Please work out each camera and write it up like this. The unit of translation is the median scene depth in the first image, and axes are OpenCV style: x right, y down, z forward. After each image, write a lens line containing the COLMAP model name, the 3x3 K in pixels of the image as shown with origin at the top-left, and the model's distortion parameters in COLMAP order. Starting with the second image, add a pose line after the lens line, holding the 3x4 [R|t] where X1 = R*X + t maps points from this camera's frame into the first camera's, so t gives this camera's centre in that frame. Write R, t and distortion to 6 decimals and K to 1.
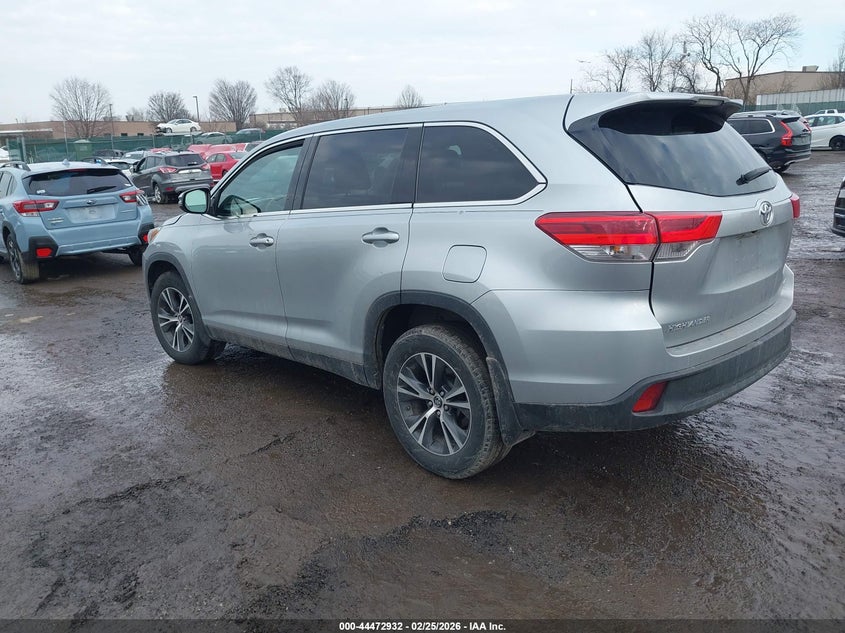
lens RADIAL K [[594.2, 0, 422.5], [0, 594.2, 316.5], [0, 0, 1]] dist [0.059699, 0.000044]
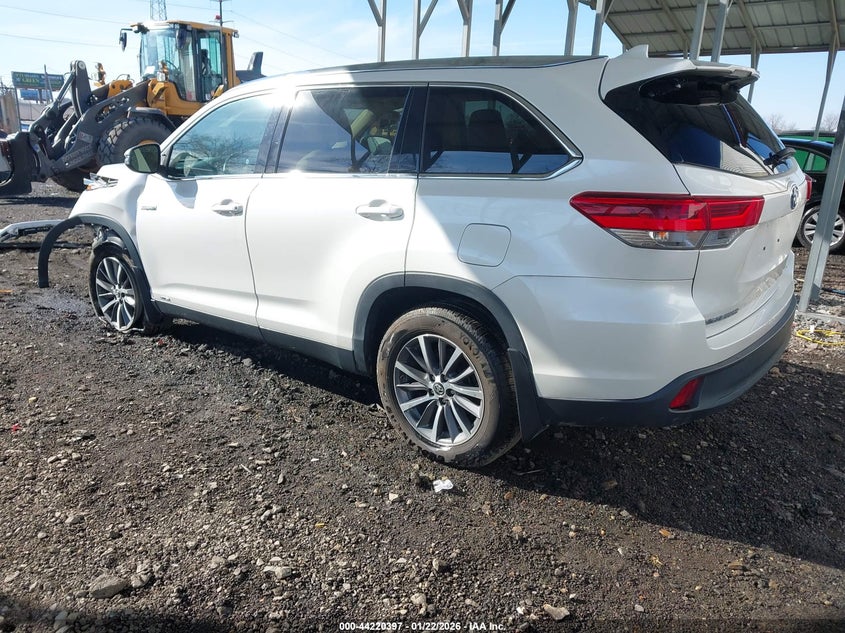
lens RADIAL K [[594.2, 0, 422.5], [0, 594.2, 316.5], [0, 0, 1]] dist [0.059699, 0.000044]
pose [[0.990266, 0.007720, 0.138970, -0.153565], [-0.015848, 0.998221, 0.057474, -0.030648], [-0.138279, -0.059117, 0.988627, 0.116062]]
